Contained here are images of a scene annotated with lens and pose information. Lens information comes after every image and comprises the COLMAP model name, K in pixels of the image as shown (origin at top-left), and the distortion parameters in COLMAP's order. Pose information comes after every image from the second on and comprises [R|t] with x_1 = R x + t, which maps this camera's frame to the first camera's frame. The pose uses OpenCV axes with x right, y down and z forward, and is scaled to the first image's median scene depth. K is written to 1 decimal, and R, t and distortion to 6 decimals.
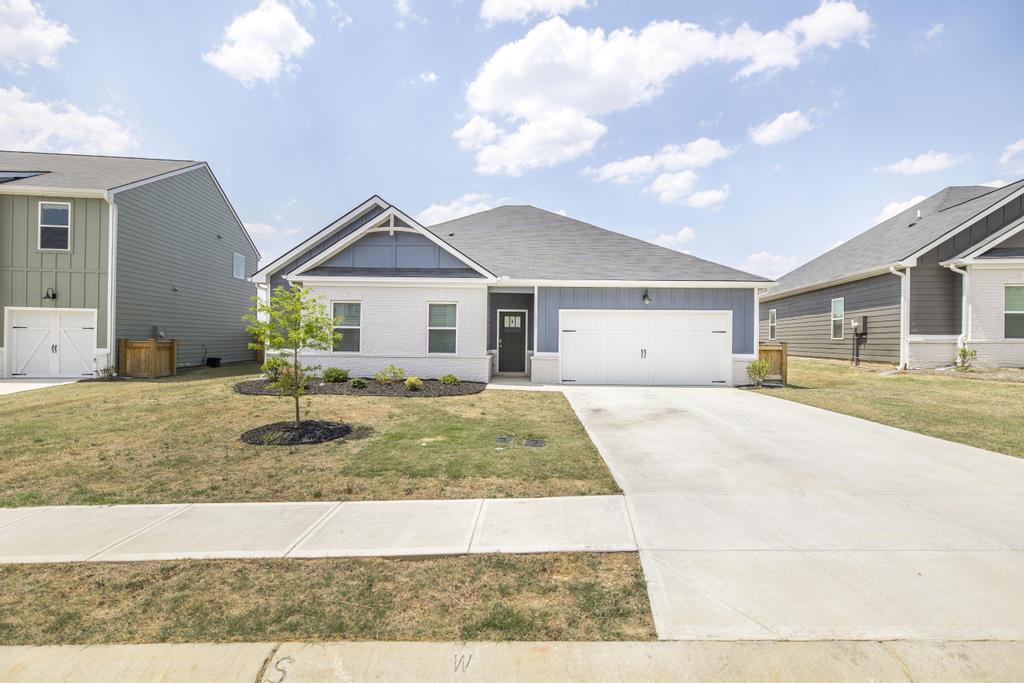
lens RADIAL K [[495.2, 0, 515.0], [0, 495.2, 339.3], [0, 0, 1]] dist [-0.001019, 0.000898]
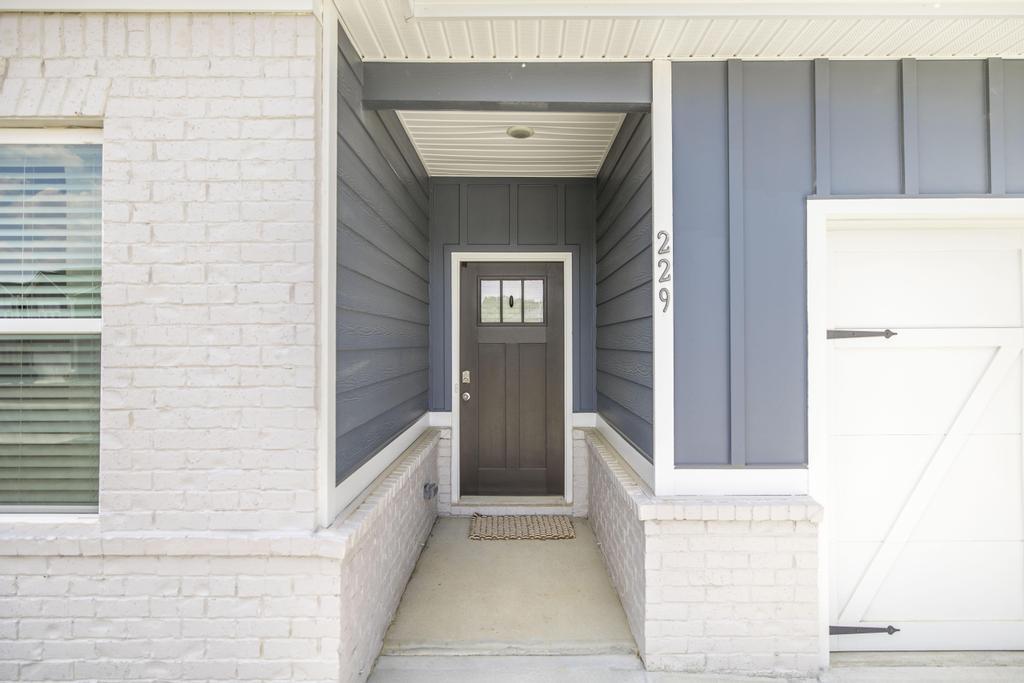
lens RADIAL K [[497.0, 0, 512.0], [0, 497.0, 341.5], [0, 0, 1]] dist [-0.000531, 0.000000]
pose [[0.999873, -0.014049, 0.007483, -0.008592], [0.014077, 0.999894, -0.003771, -0.015480], [-0.007429, 0.003876, 0.999965, 0.847444]]
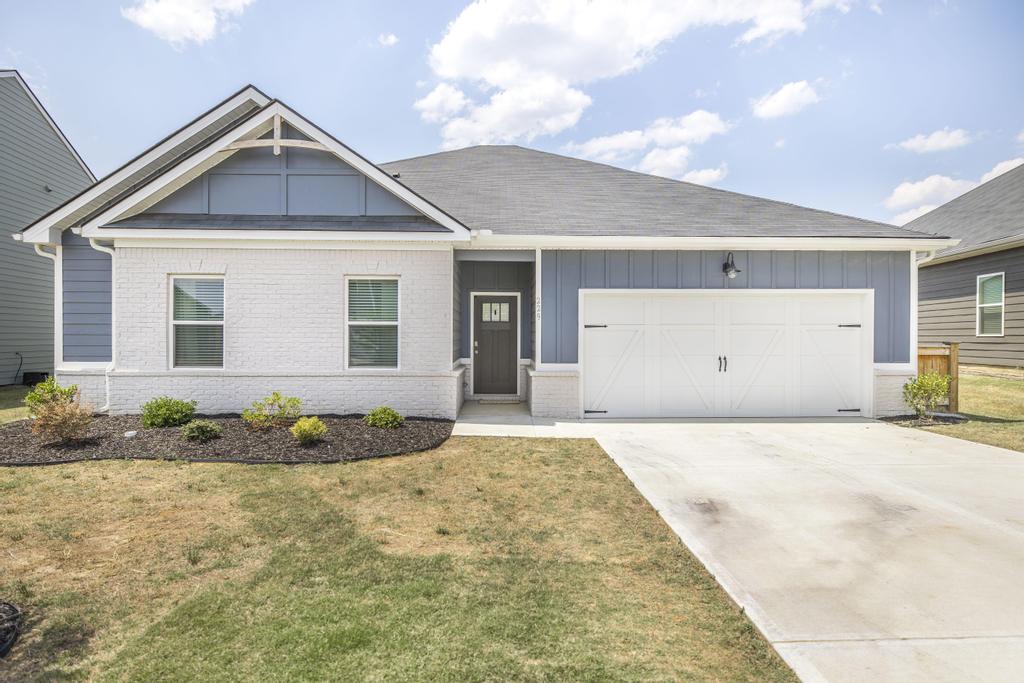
lens RADIAL K [[561.6, 0, 512.0], [0, 561.6, 341.5], [0, 0, 1]] dist [0.003679, 0.000247]
pose [[0.999145, -0.009270, 0.040293, -0.015200], [0.009062, 0.999945, 0.005337, -0.003414], [-0.040341, -0.004968, 0.999174, 0.353190]]
